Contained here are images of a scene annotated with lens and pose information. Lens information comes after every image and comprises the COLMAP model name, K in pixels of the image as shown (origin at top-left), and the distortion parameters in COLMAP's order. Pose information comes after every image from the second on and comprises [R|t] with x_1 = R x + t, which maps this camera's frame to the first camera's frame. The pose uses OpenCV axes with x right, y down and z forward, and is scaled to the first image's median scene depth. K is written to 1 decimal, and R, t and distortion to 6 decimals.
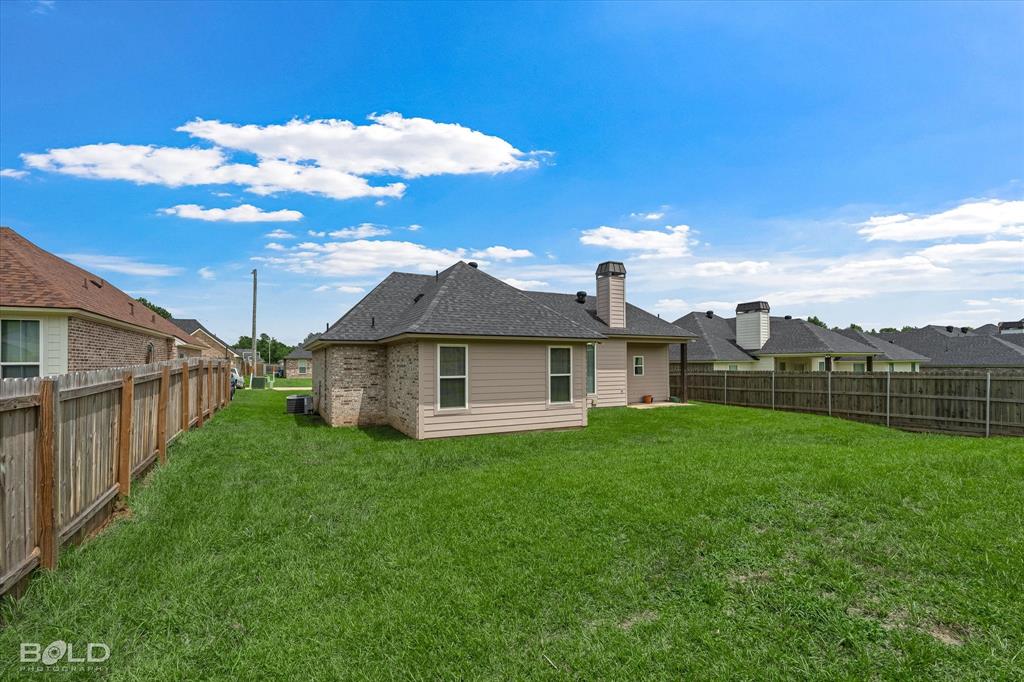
lens RADIAL K [[460.3, 0, 508.4], [0, 460.3, 347.6], [0, 0, 1]] dist [-0.003201, 0.000158]
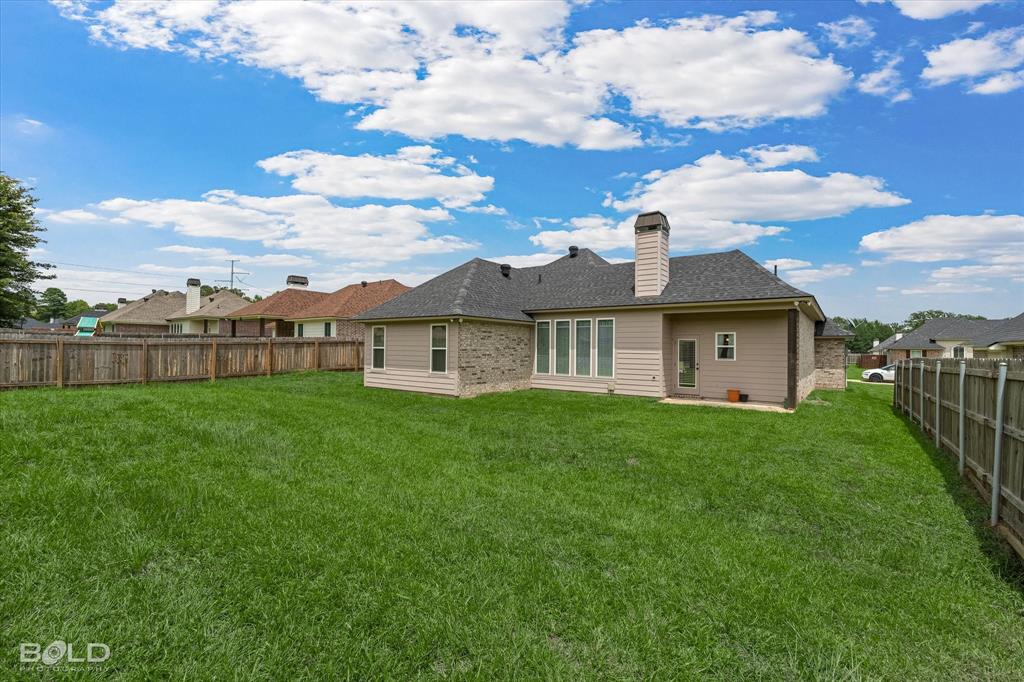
lens RADIAL K [[444.2, 0, 509.1], [0, 444.2, 344.2], [0, 0, 1]] dist [-0.002167, -0.000345]
pose [[0.422533, -0.000693, -0.906347, 0.900888], [0.015439, 0.999860, 0.006432, 0.032849], [0.906216, -0.016711, 0.422485, 0.514014]]
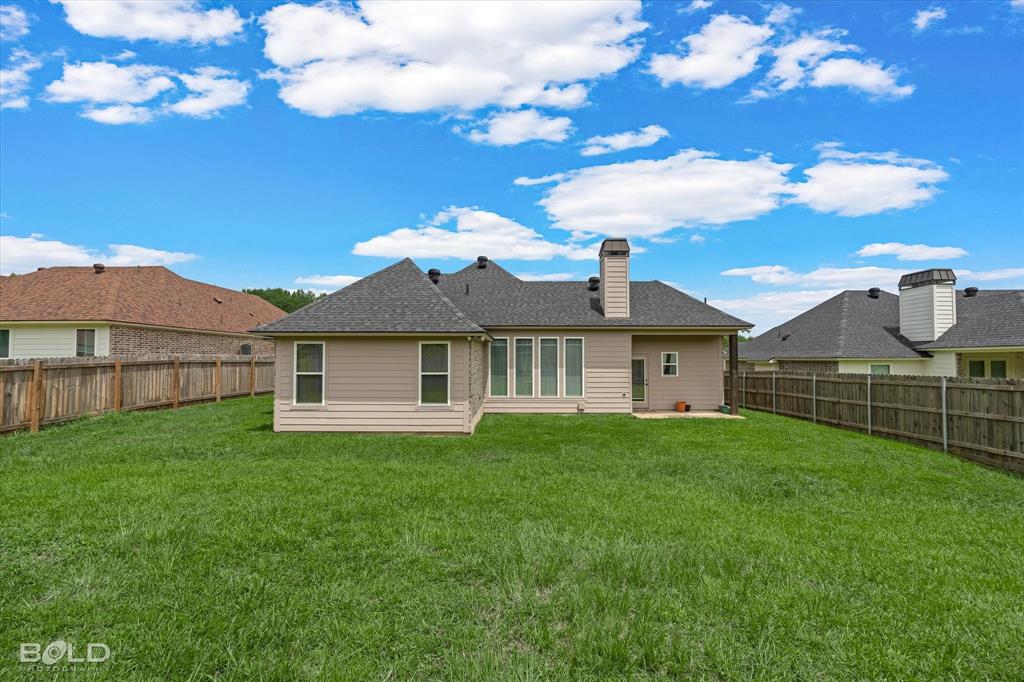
lens RADIAL K [[452.9, 0, 512.0], [0, 452.9, 341.0], [0, 0, 1]] dist [-0.000358, -0.000096]
pose [[0.880017, -0.013974, -0.474736, 0.500907], [0.011189, 0.999900, -0.008690, 0.003727], [0.474810, 0.002335, 0.880085, 0.216649]]
